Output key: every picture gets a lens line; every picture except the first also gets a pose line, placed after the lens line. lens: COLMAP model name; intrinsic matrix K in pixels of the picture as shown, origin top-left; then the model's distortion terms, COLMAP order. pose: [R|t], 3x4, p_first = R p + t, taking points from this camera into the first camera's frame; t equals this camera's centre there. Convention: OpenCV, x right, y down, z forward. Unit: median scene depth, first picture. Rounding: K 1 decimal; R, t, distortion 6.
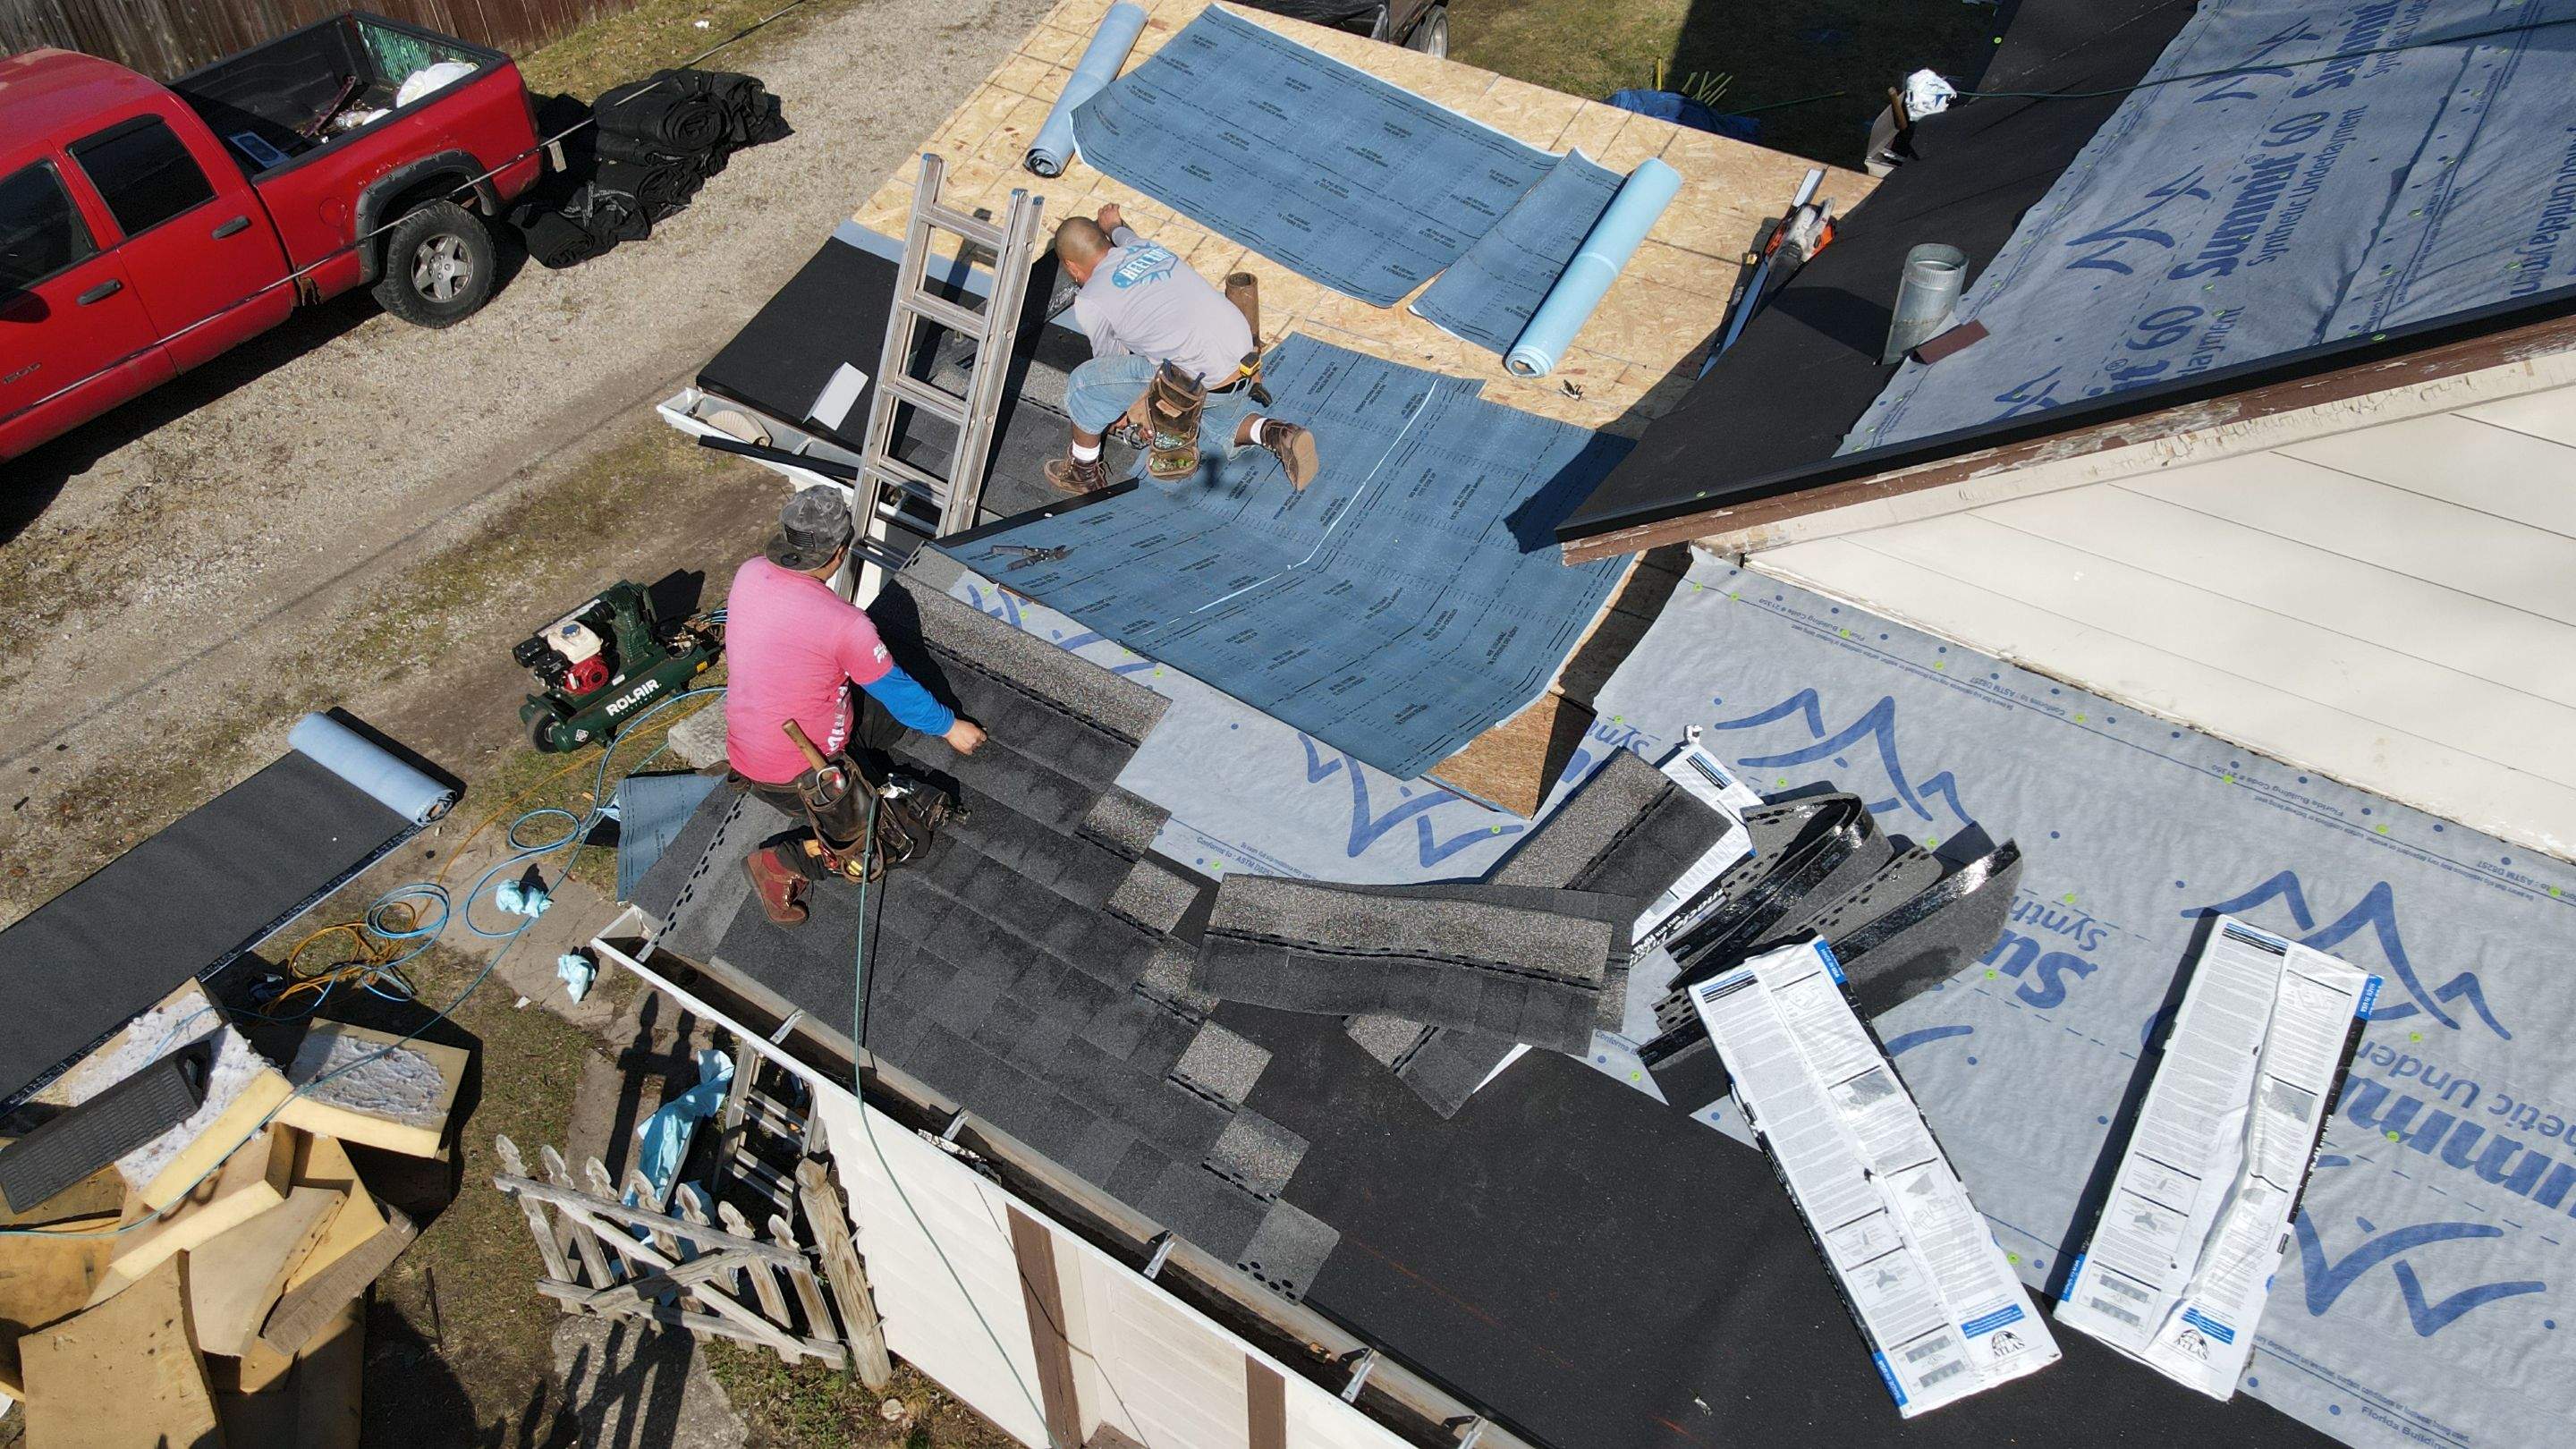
lens RADIAL K [[1865.7, 0, 1285.0], [0, 1865.7, 720.7], [0, 0, 1]] dist [0.021227, -0.000461]
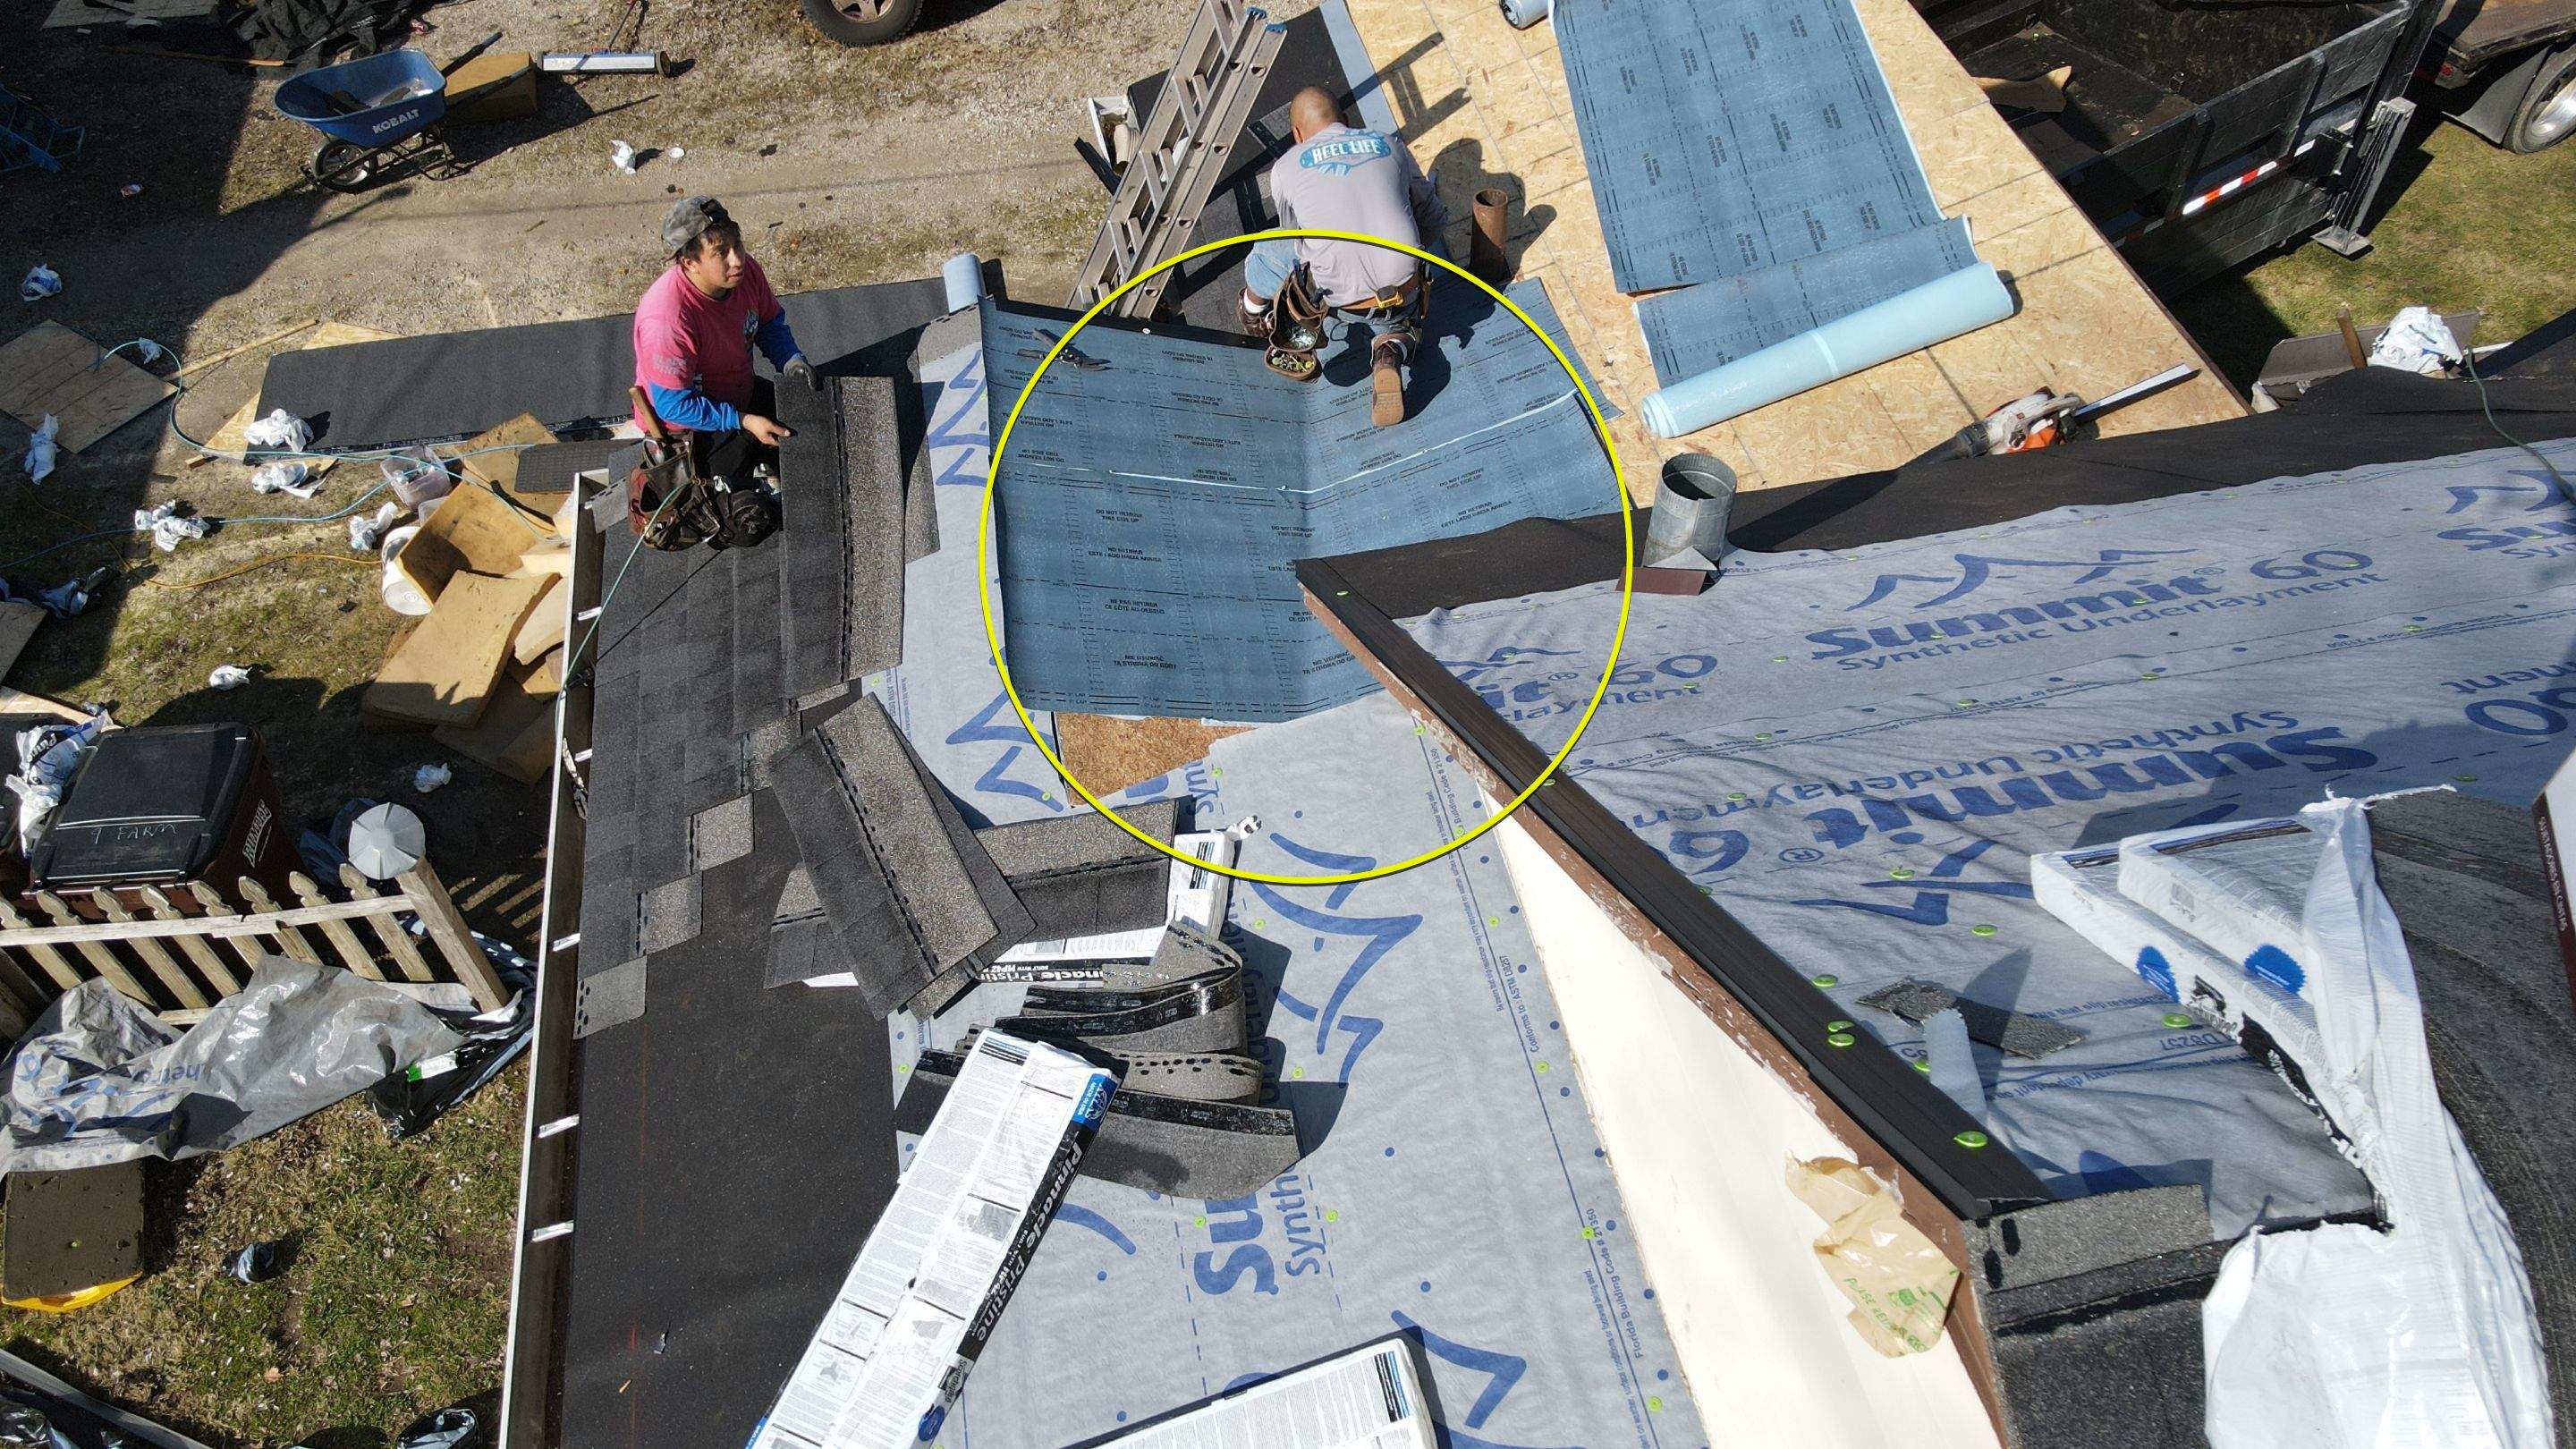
lens RADIAL K [[1865.7, 0, 1285.0], [0, 1865.7, 720.7], [0, 0, 1]] dist [0.021227, -0.000461]
pose [[0.715089, 0.522907, -0.463914, 0.643598], [-0.463731, 0.851451, 0.244919, -0.274038], [0.523070, 0.039992, 0.851351, 0.258576]]
